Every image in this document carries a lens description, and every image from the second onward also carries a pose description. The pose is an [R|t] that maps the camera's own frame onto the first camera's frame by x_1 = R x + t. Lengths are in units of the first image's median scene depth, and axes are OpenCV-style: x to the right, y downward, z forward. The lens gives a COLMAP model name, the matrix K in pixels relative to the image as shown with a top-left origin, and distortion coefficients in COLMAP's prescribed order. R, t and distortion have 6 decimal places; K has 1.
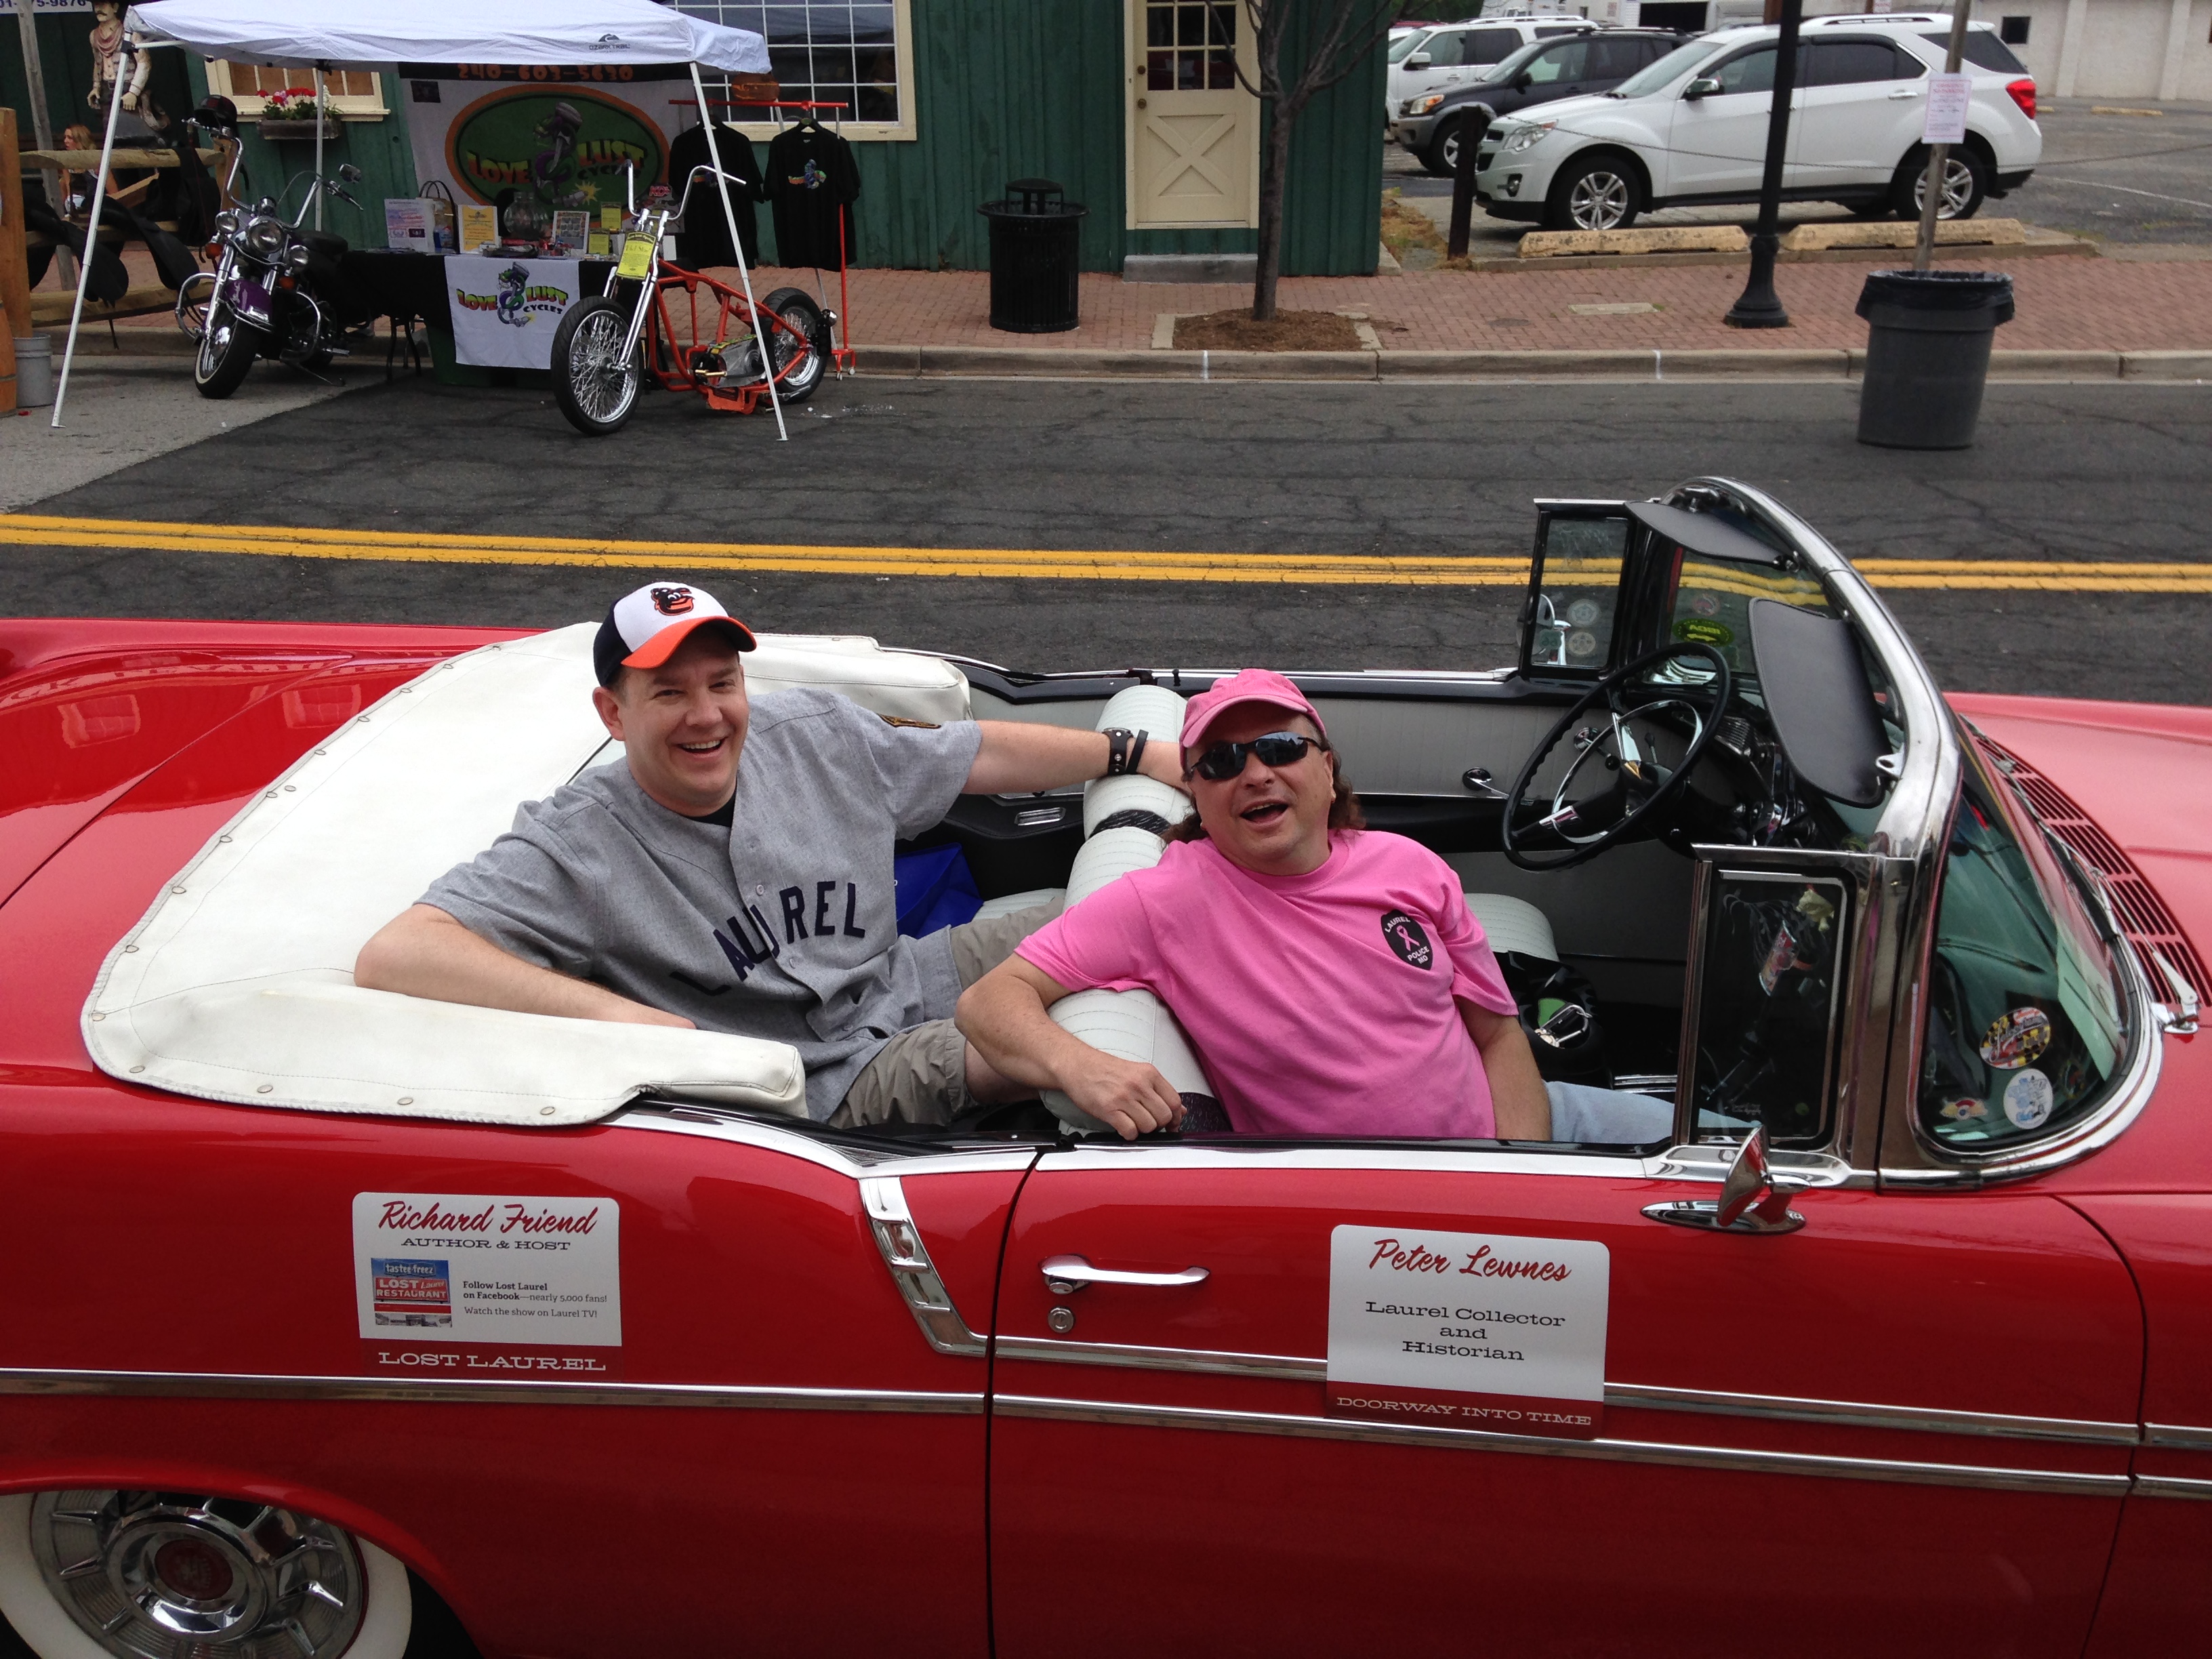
lens RADIAL K [[2195.3, 0, 1099.4], [0, 2195.3, 829.9], [0, 0, 1]] dist [0.116631, 0.000000]
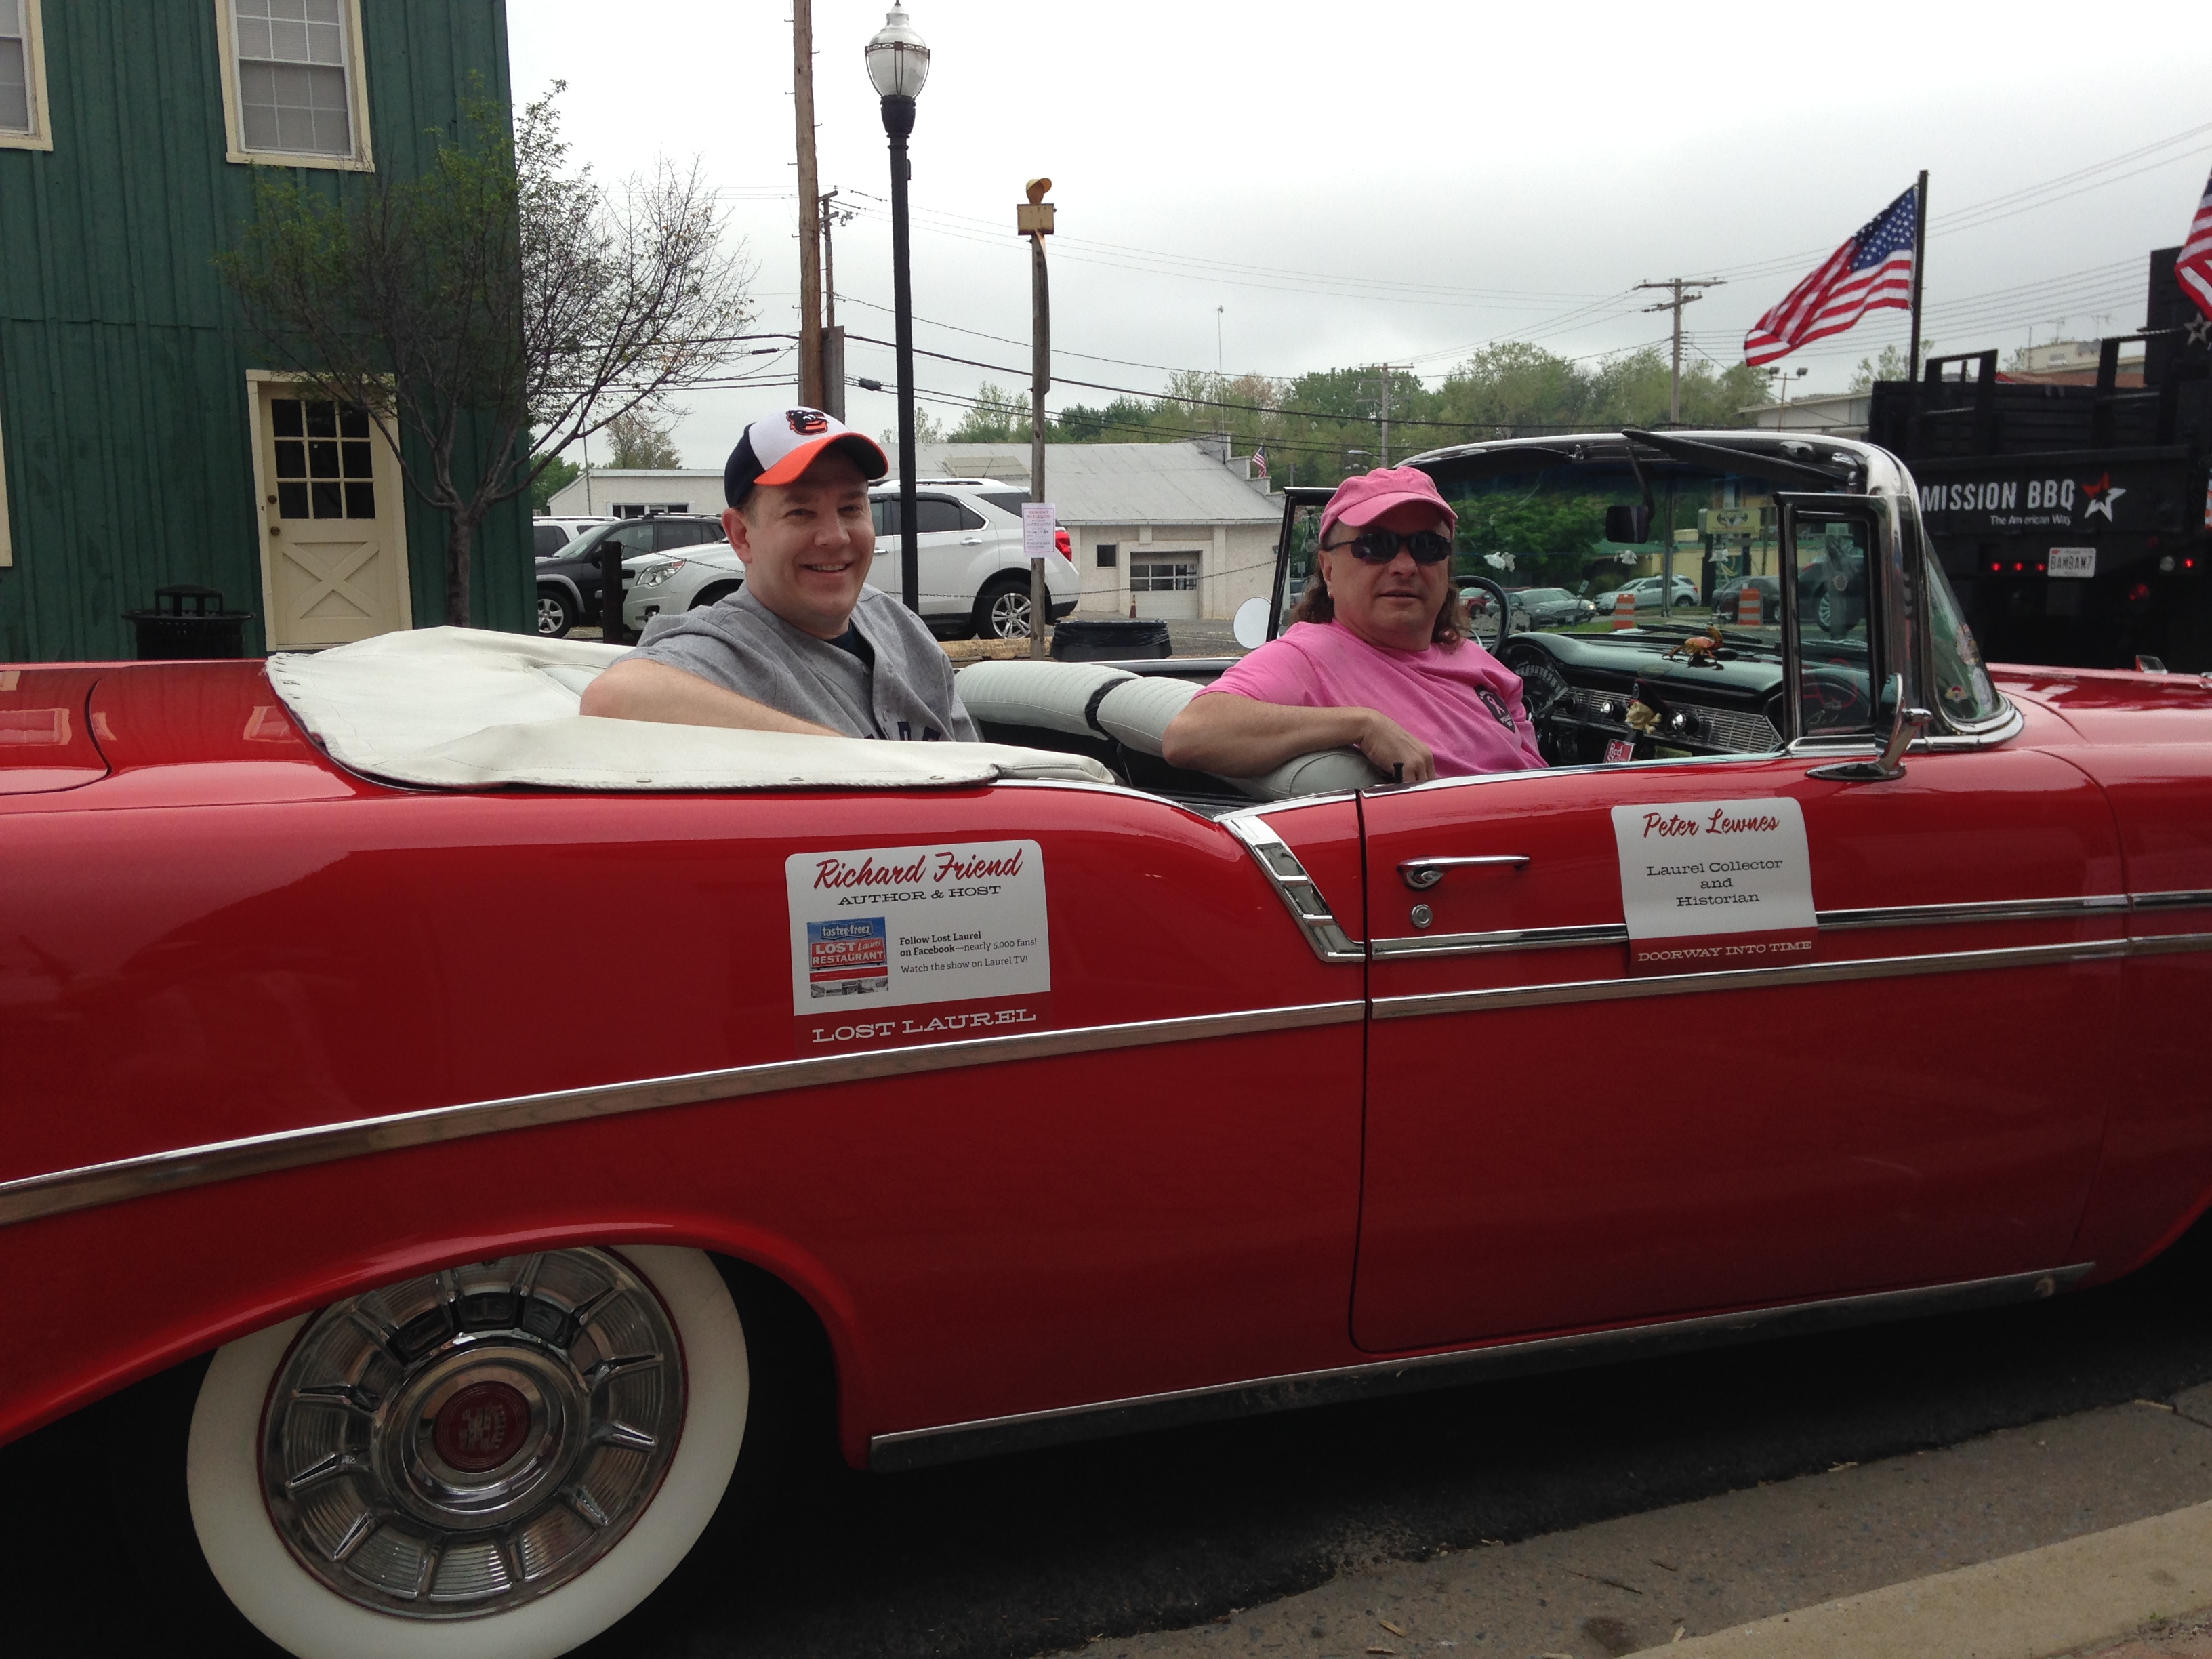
lens RADIAL K [[2195.3, 0, 1106.1], [0, 2195.3, 848.9], [0, 0, 1]] dist [0.116631, 0.000000]
pose [[0.870601, -0.055217, 0.488881, -0.675937], [0.180643, 0.960153, -0.213245, 0.386913], [-0.457626, 0.273964, 0.845885, 0.128081]]
